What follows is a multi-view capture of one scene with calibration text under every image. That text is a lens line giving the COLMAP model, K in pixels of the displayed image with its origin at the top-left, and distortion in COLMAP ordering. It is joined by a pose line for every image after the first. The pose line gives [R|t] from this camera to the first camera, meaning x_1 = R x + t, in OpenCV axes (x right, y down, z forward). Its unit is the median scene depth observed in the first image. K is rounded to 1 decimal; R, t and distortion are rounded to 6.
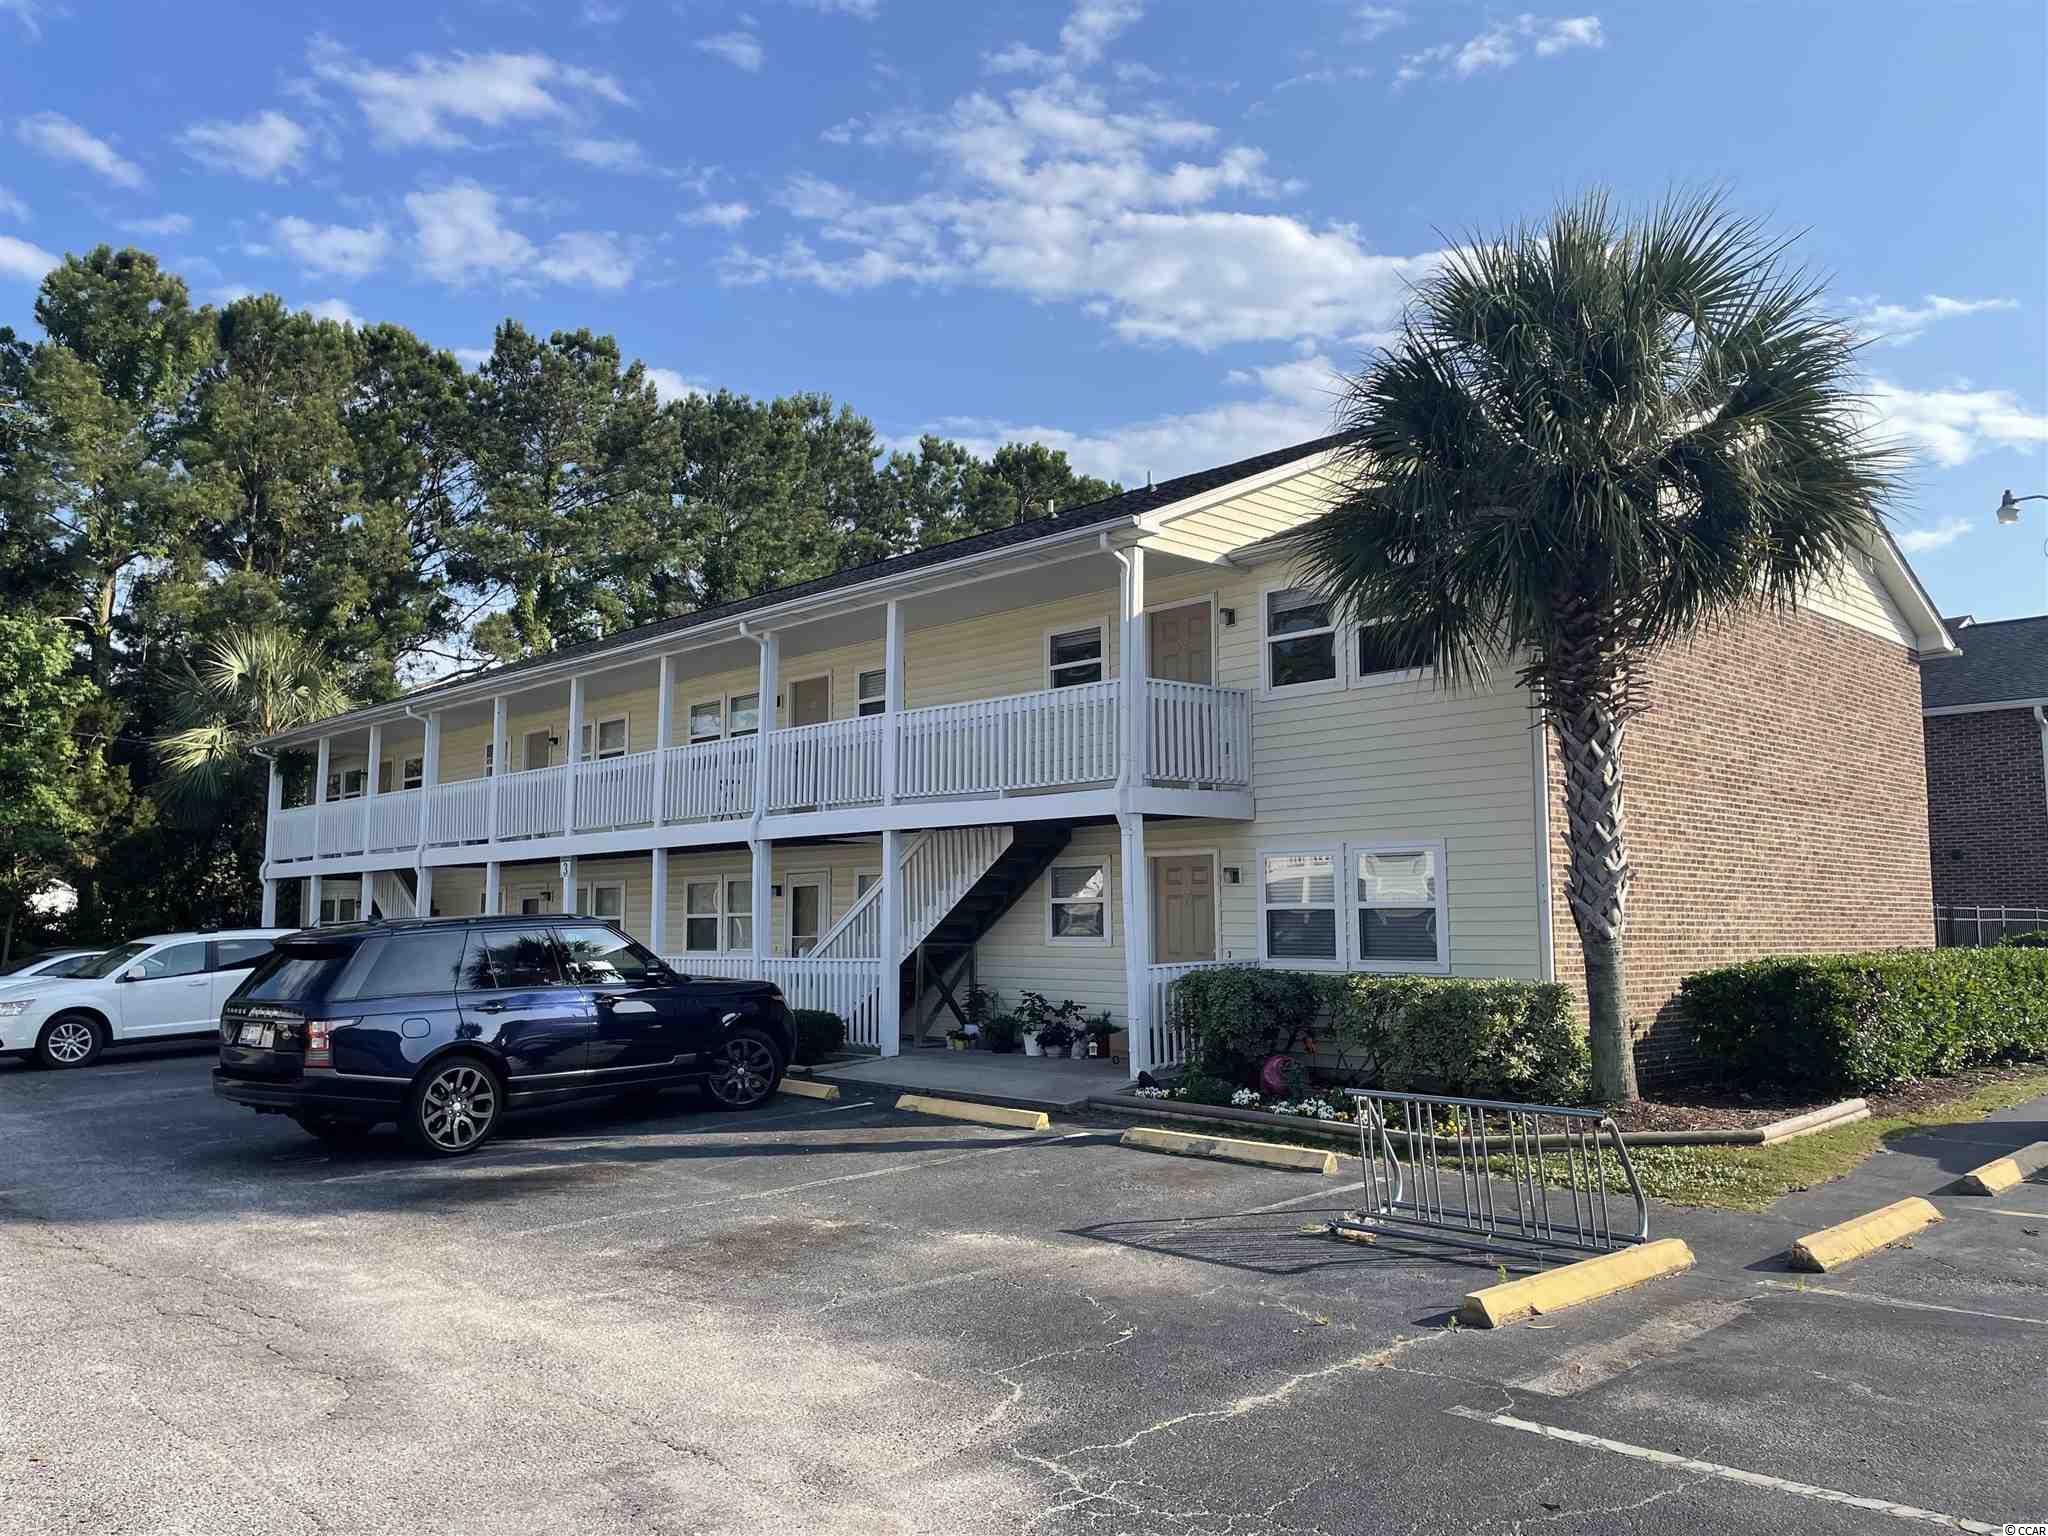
lens RADIAL K [[1514.1, 0, 1022.3], [0, 1514.1, 773.1], [0, 0, 1]] dist [0.097798, -0.108961]
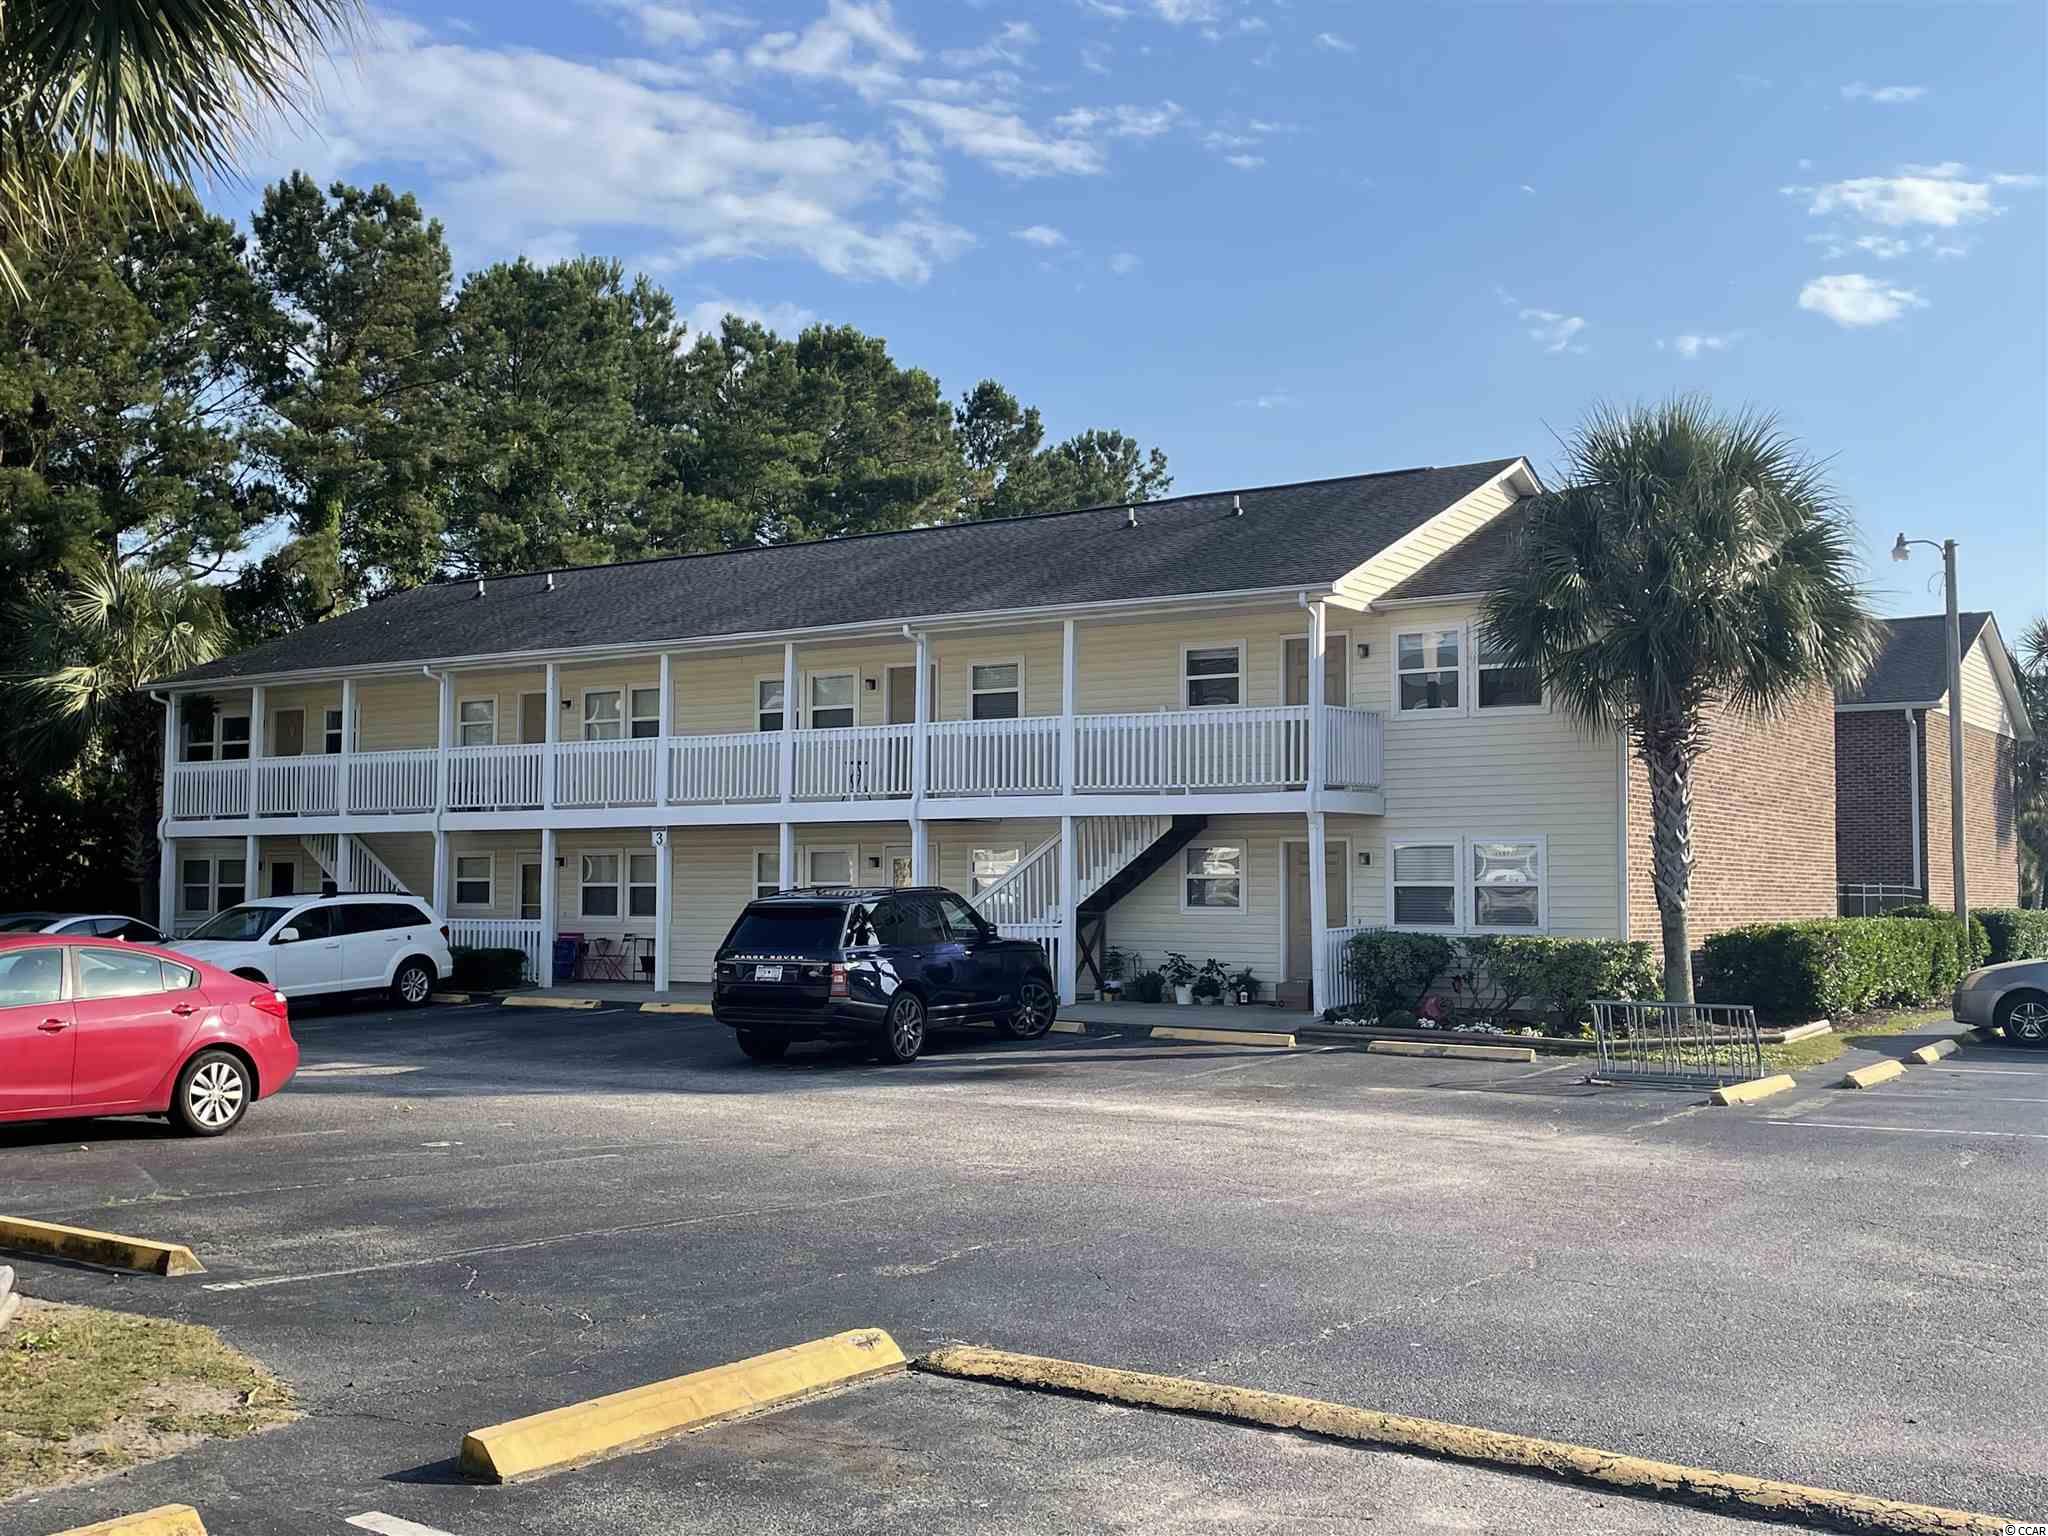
lens RADIAL K [[2078.0, 0, 1025.4], [0, 2078.0, 768.7], [0, 0, 1]] dist [0.071751, 0.000731]
pose [[0.977067, 0.019102, 0.212074, -0.503909], [-0.027832, 0.998880, 0.038255, -0.065359], [-0.211106, -0.043280, 0.976504, -0.621737]]
